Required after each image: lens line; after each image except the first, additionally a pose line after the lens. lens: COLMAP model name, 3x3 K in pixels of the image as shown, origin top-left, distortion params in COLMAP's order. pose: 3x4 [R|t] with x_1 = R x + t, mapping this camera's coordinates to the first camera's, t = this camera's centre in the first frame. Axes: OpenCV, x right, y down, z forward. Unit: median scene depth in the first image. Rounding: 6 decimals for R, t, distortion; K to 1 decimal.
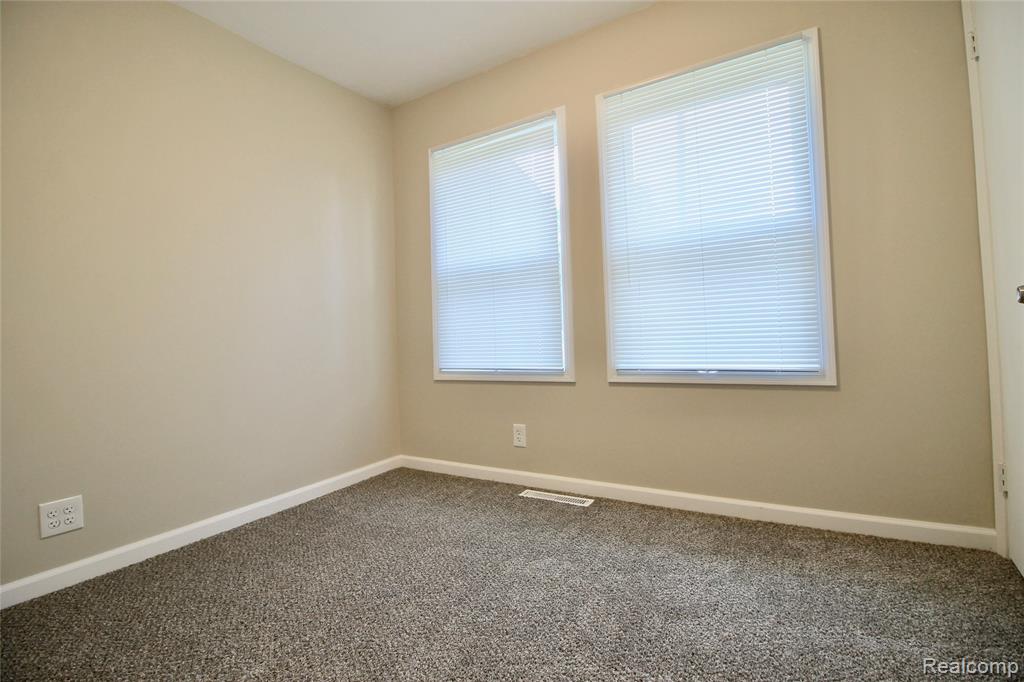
lens RADIAL K [[482.1, 0, 512.4], [0, 482.1, 331.7], [0, 0, 1]] dist [0.003037, -0.013914]
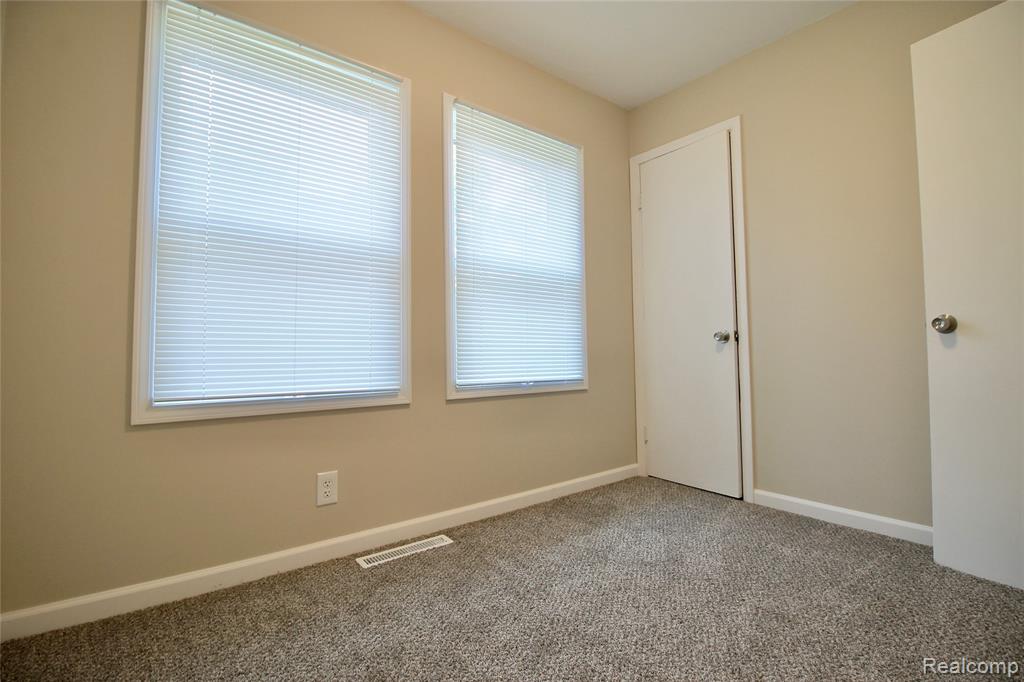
lens RADIAL K [[482.1, 0, 512.4], [0, 482.1, 331.7], [0, 0, 1]] dist [0.003037, -0.013914]
pose [[0.322280, 0.077742, 0.943447, -0.642509], [-0.021310, 0.996965, -0.074872, 0.040879], [-0.946405, 0.004025, 0.322958, 0.583891]]
